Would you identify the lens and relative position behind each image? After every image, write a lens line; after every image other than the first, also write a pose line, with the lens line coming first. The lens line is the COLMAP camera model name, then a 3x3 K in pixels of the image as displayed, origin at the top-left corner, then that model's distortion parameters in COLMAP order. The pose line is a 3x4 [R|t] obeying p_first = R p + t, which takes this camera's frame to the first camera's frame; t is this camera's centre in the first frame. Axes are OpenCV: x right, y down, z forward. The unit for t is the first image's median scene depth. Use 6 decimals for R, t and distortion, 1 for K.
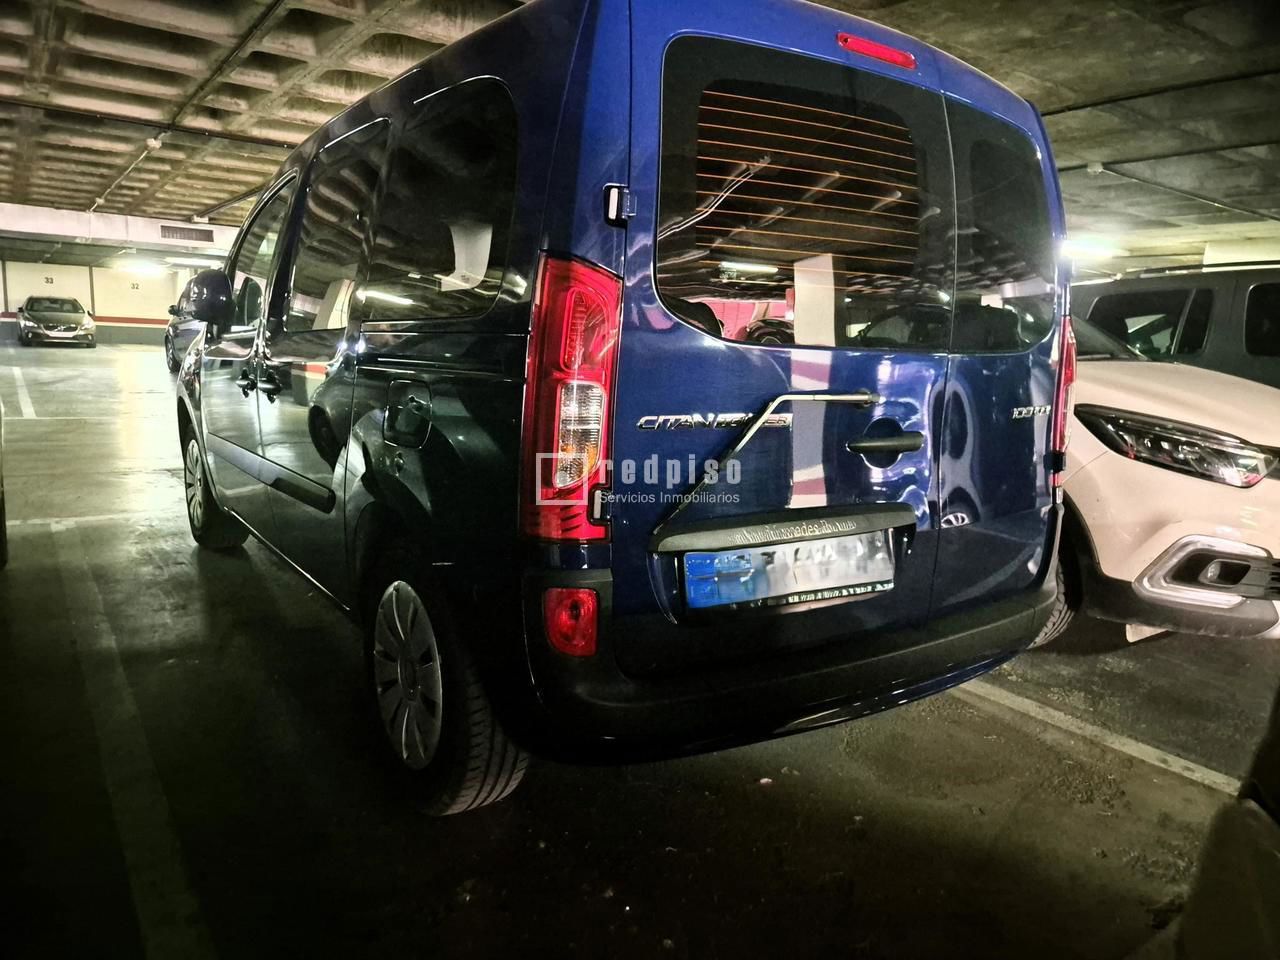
lens RADIAL K [[862.1, 0, 640.0], [0, 862.1, 480.0], [0, 0, 1]] dist [0.061656, -0.050653]
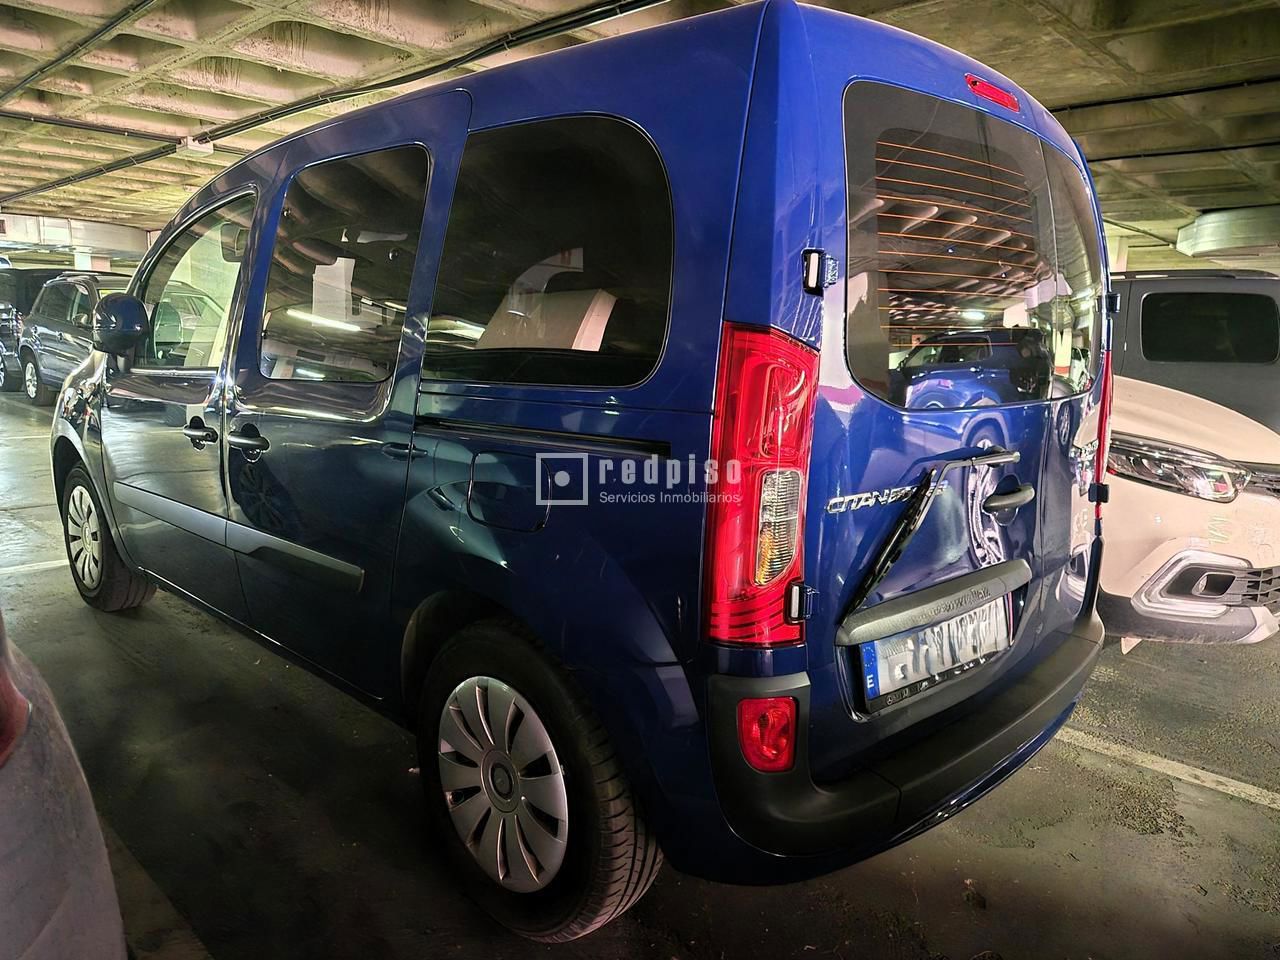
lens RADIAL K [[872.8, 0, 614.9], [0, 872.8, 470.9], [0, 0, 1]] dist [0.064124, -0.056861]
pose [[0.984393, -0.042583, 0.170753, -0.182885], [0.041866, 0.999093, 0.007795, -0.058417], [-0.170930, -0.000525, 0.985283, 0.064904]]
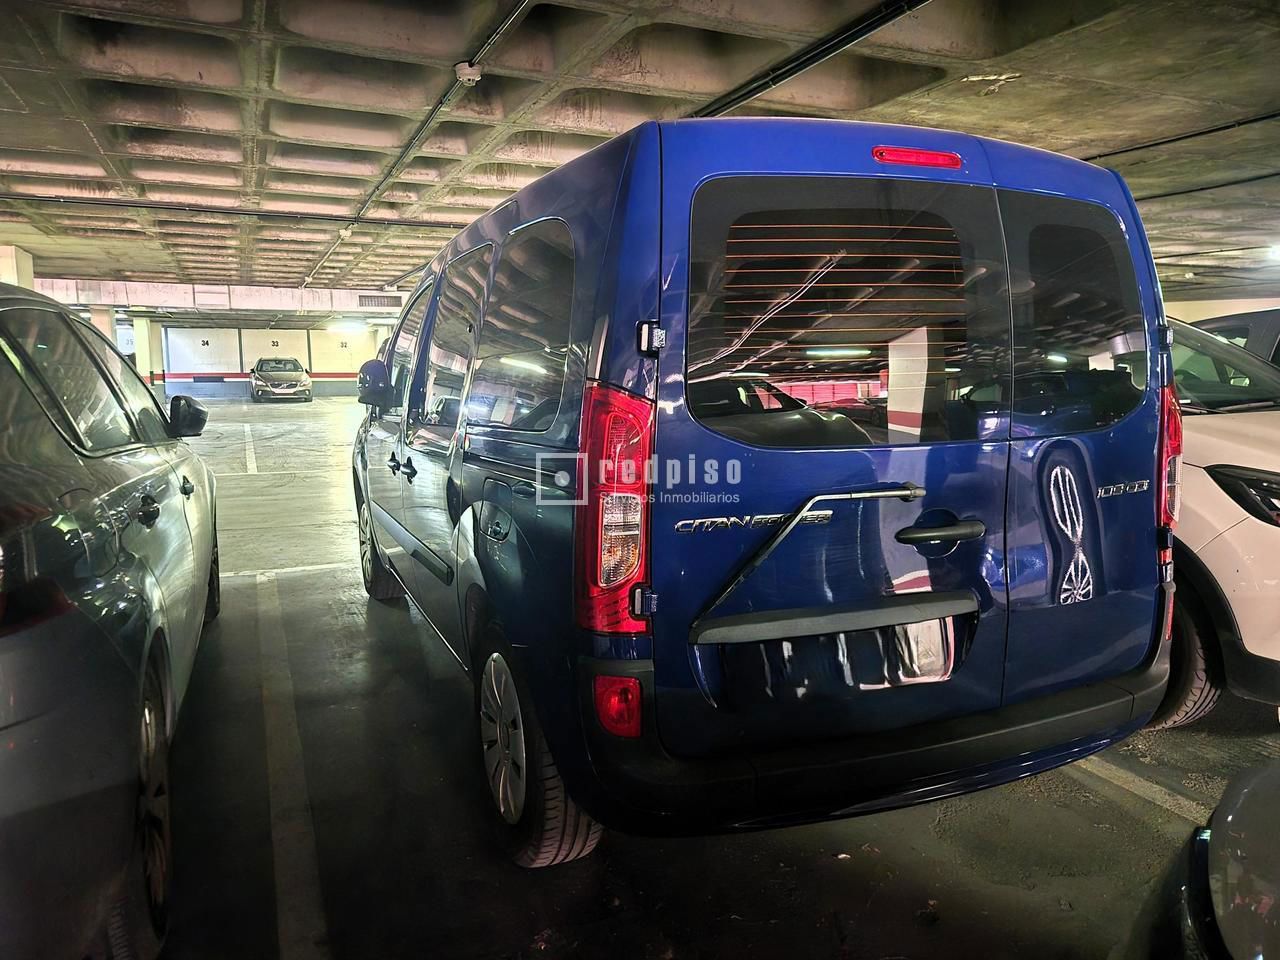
lens RADIAL K [[868.9, 0, 618.6], [0, 868.9, 485.4], [0, 0, 1]] dist [0.063864, -0.052554]
pose [[0.974781, -0.018441, -0.222398, 0.085657], [0.012575, 0.999535, -0.027765, -0.043418], [0.222807, 0.024268, 0.974560, -0.051429]]
